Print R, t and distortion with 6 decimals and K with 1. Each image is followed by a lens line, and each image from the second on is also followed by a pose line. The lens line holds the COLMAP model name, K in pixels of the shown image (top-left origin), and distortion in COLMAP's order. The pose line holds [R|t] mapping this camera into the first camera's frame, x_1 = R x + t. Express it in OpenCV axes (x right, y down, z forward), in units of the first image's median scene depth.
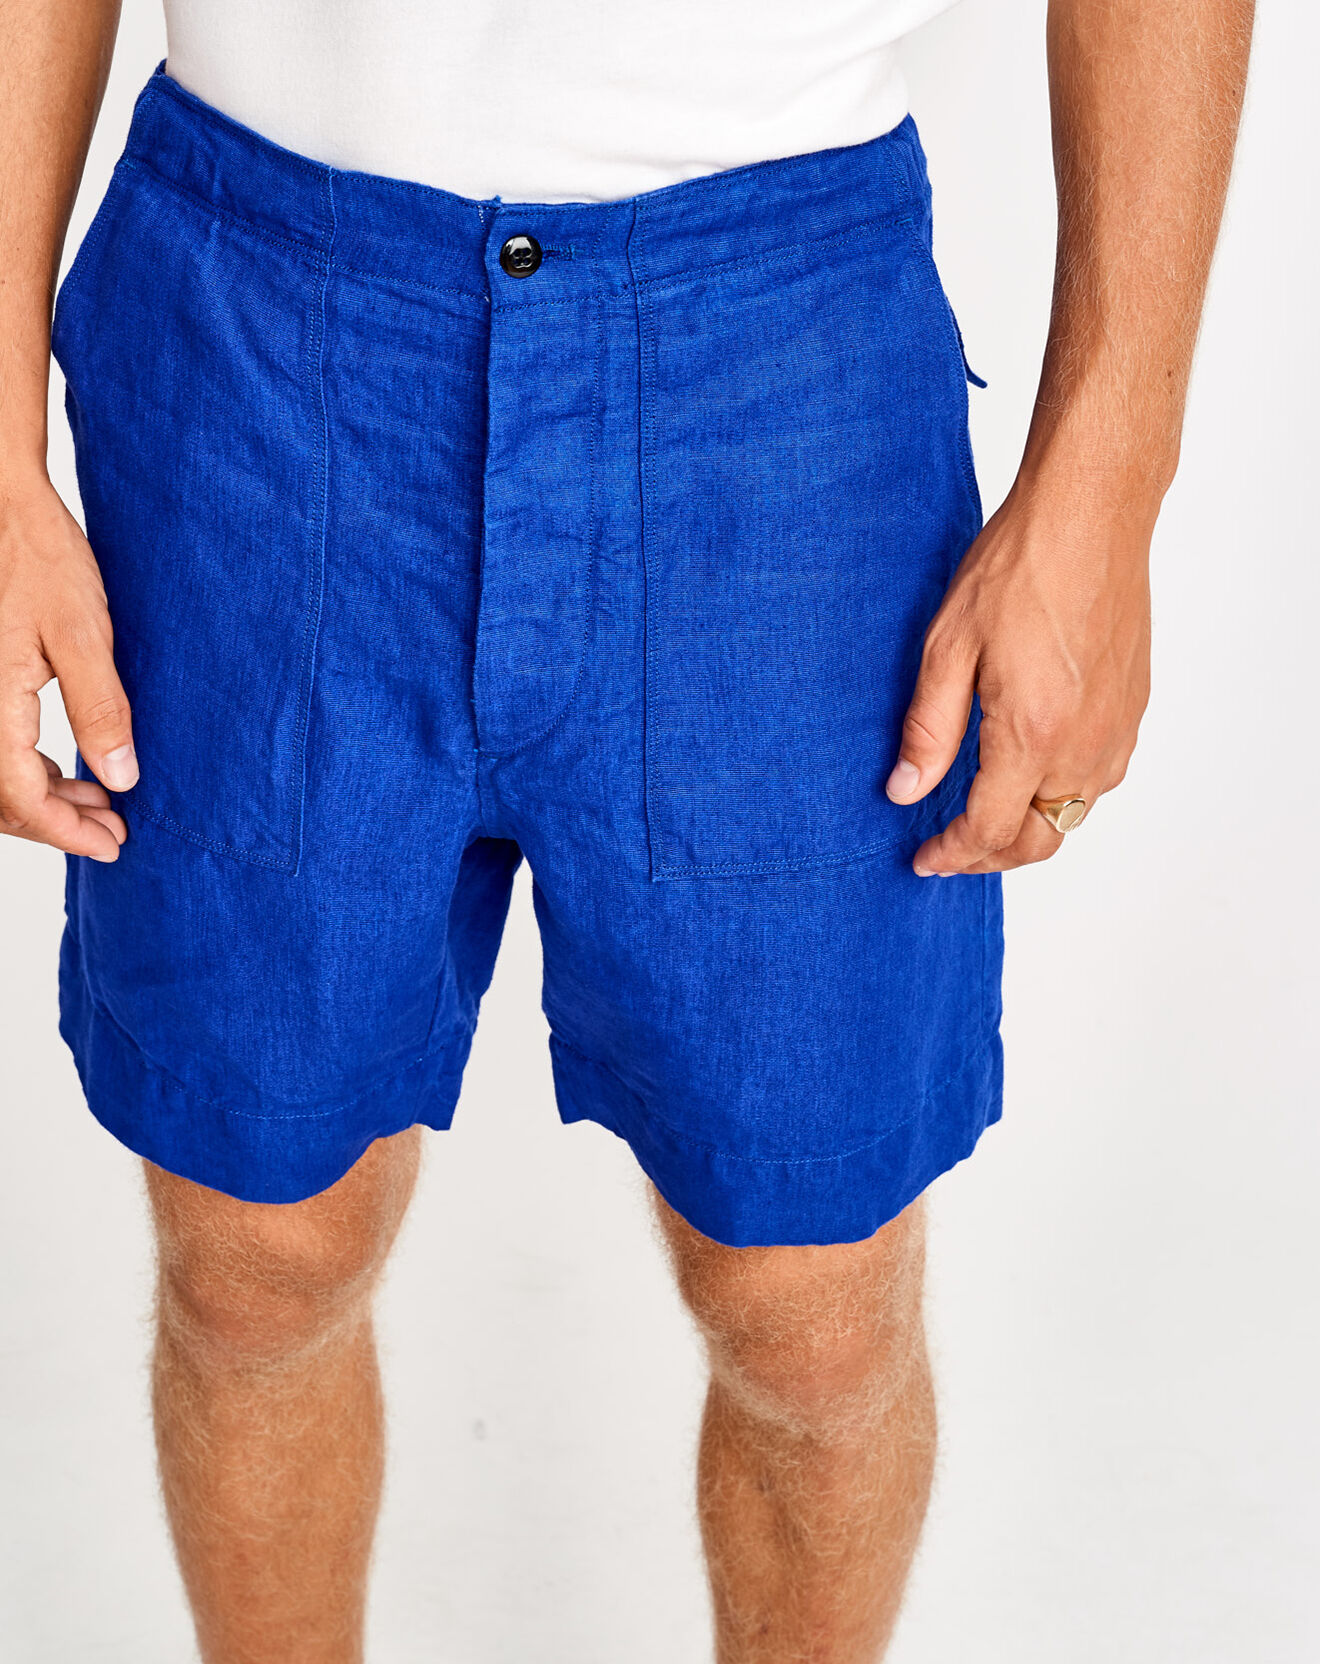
lens RADIAL K [[3047.5, 0, 660.0], [0, 3047.5, 832.0], [0, 0, 1]] dist [-0.159718, -0.149808]
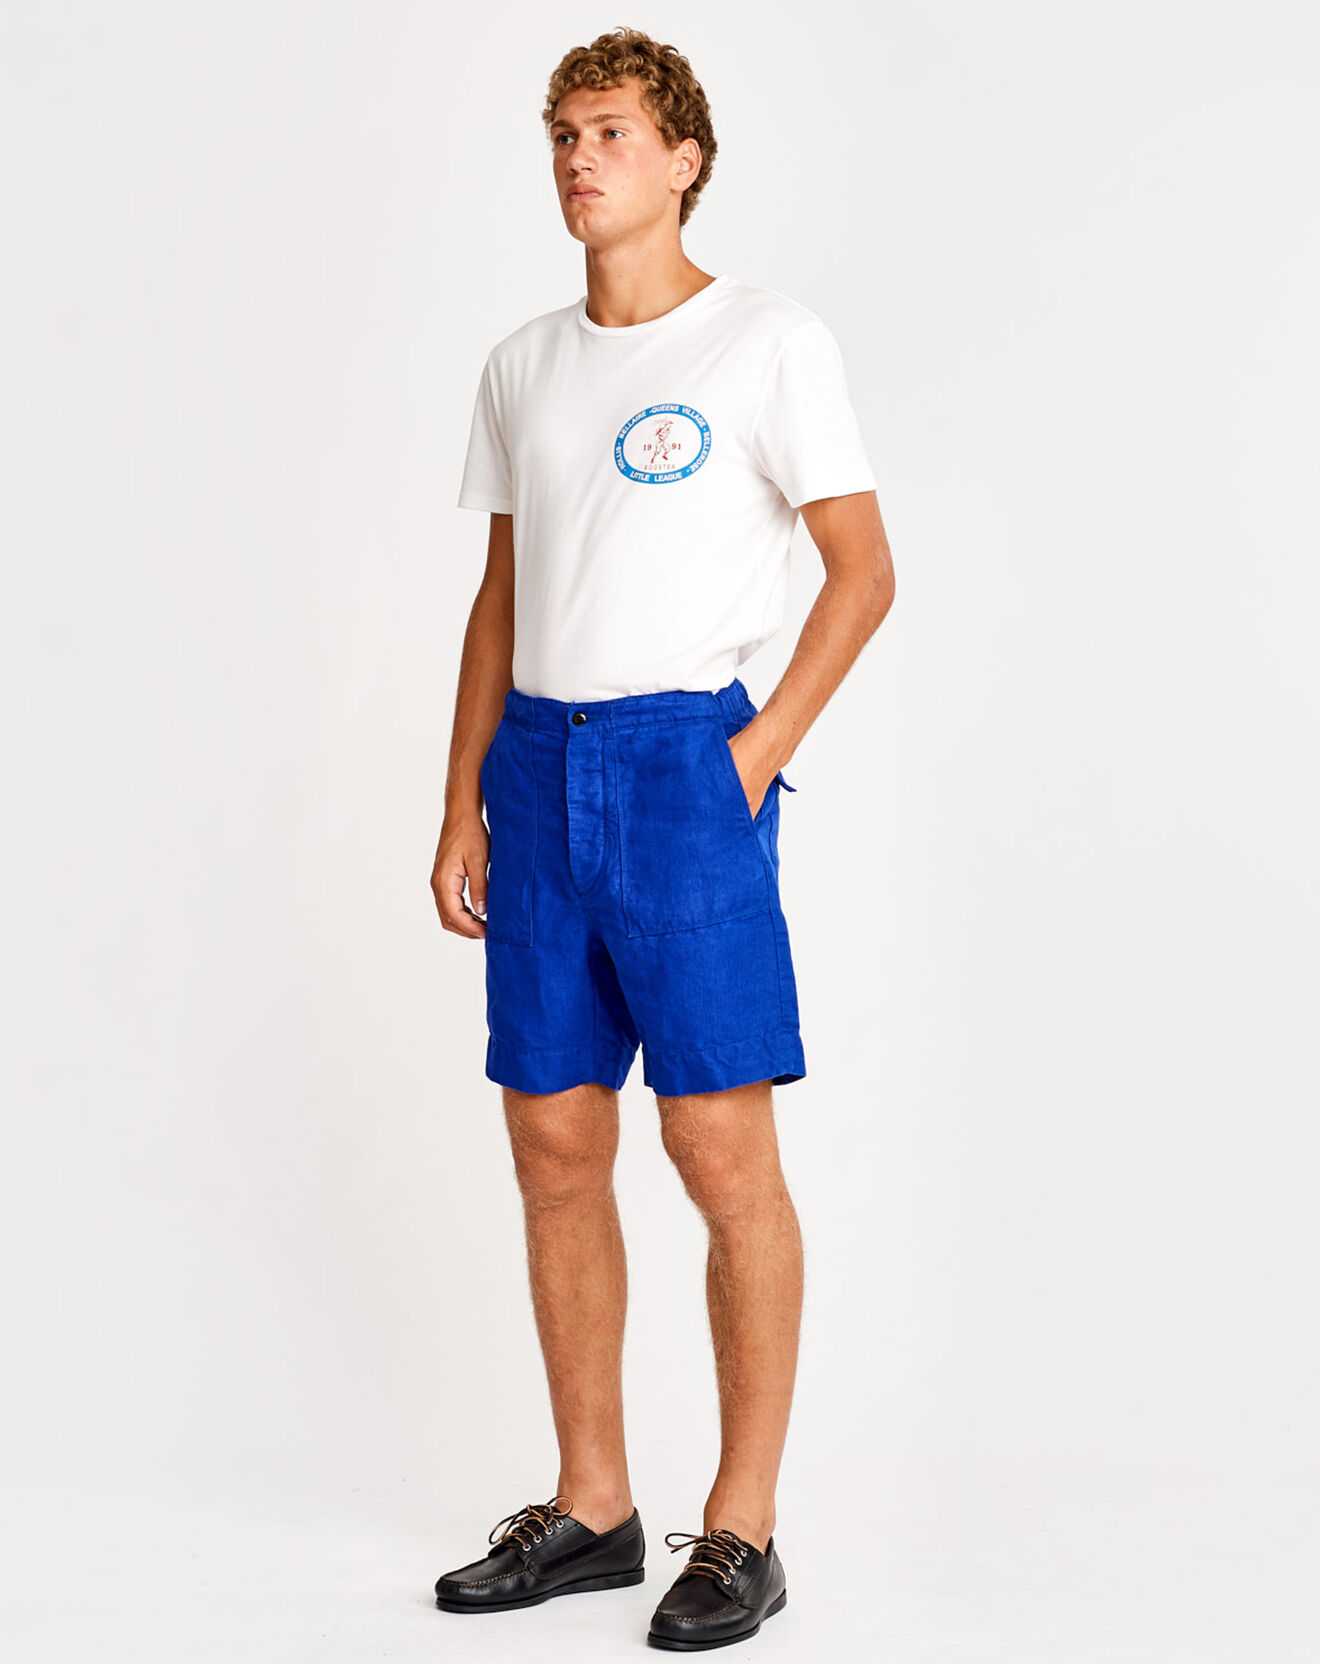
lens RADIAL K [[3047.5, 0, 660.0], [0, 3047.5, 832.0], [0, 0, 1]] dist [-0.159718, -0.149808]
pose [[0.893633, -0.038938, -0.447106, 1.417281], [-0.147062, 0.915820, -0.373692, 1.074120], [0.424020, 0.399696, 0.812681, -1.489606]]
